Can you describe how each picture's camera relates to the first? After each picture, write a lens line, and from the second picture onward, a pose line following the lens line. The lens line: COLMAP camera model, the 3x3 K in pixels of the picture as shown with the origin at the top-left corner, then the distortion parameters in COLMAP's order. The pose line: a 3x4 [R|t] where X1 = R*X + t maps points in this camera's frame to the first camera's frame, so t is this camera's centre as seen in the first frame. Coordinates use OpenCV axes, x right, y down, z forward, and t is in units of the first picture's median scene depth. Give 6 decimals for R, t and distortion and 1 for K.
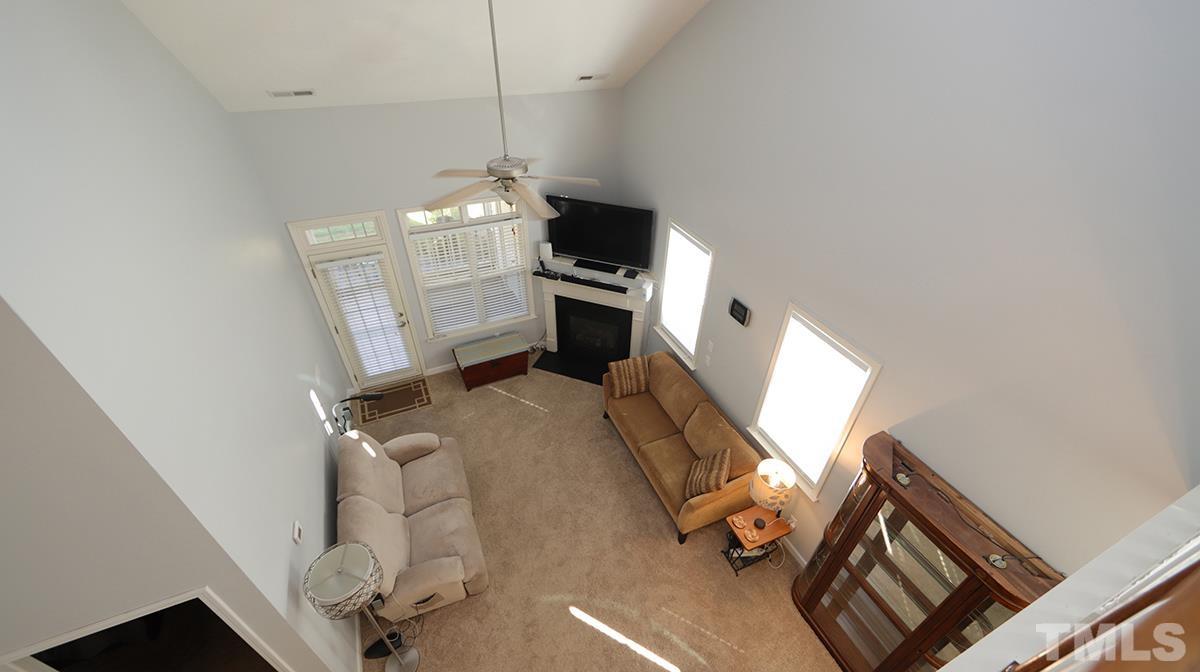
lens RADIAL K [[470.1, 0, 600.5], [0, 470.1, 336.3], [0, 0, 1]] dist [0.002717, -0.000194]
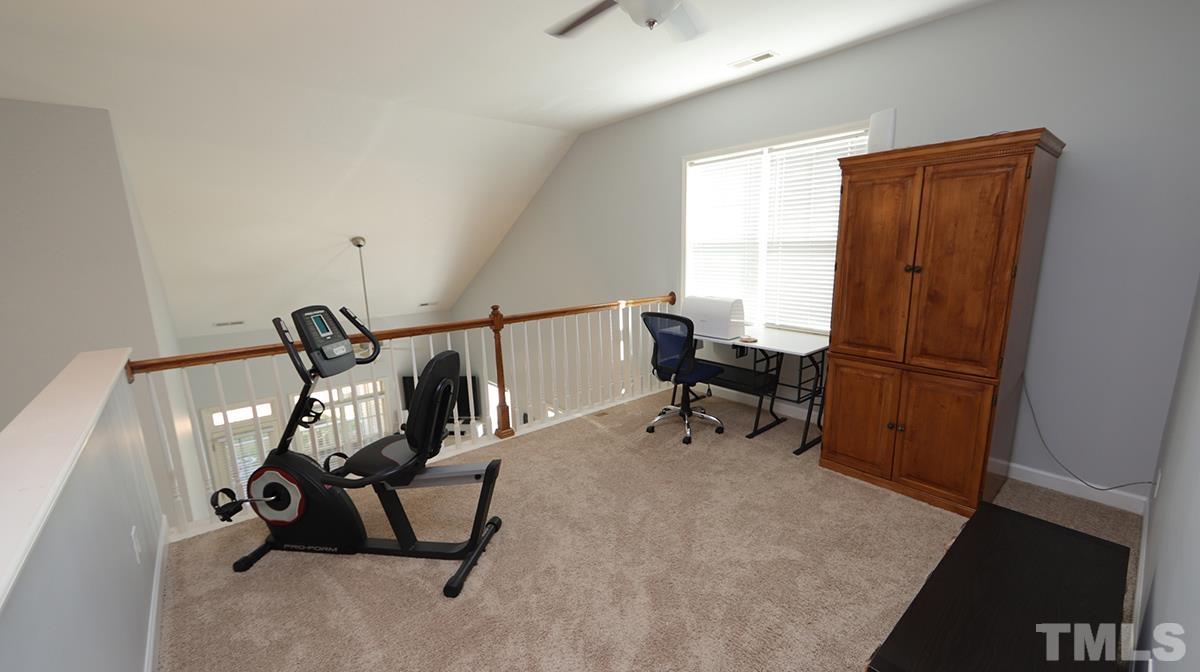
lens RADIAL K [[470.1, 0, 603.6], [0, 470.1, 335.3], [0, 0, 1]] dist [0.002717, -0.000194]
pose [[0.956276, -0.087320, 0.279127, 0.091072], [0.200145, 0.891295, -0.406860, 0.319497], [-0.213258, 0.444936, 0.869801, -0.487647]]
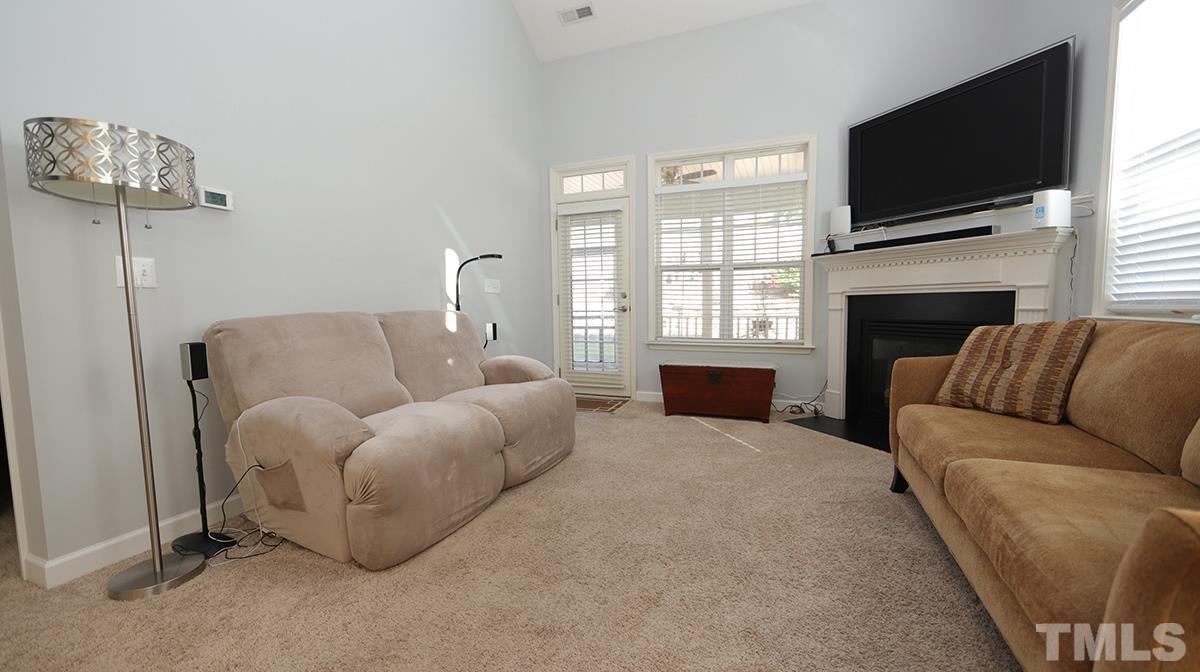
lens RADIAL K [[470.1, 0, 603.9], [0, 470.1, 335.7], [0, 0, 1]] dist [0.002717, -0.000194]
pose [[0.688337, 0.023227, -0.725019, 0.136096], [-0.418211, 0.829362, -0.370483, 0.336937], [0.592698, 0.558228, 0.580594, 0.589546]]
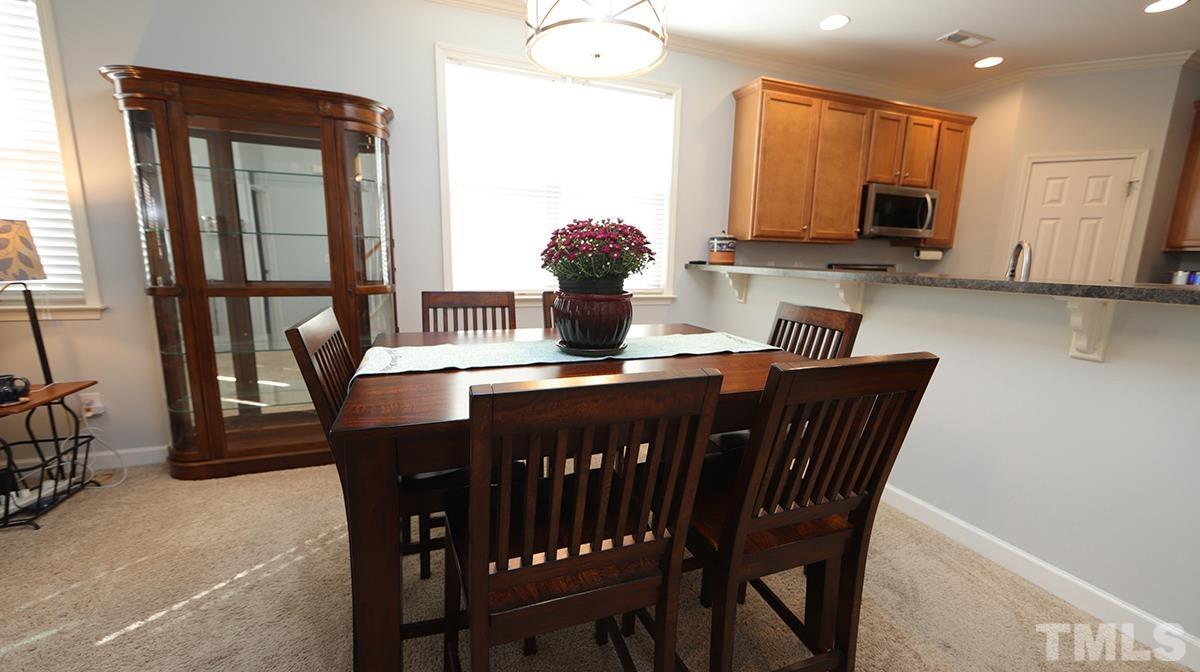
lens RADIAL K [[470.1, 0, 606.2], [0, 470.1, 335.4], [0, 0, 1]] dist [0.002717, -0.000194]
pose [[0.056728, -0.189713, 0.980199, -0.067488], [0.582949, 0.803336, 0.121745, 0.493490], [-0.810526, 0.564500, 0.156165, 0.305774]]
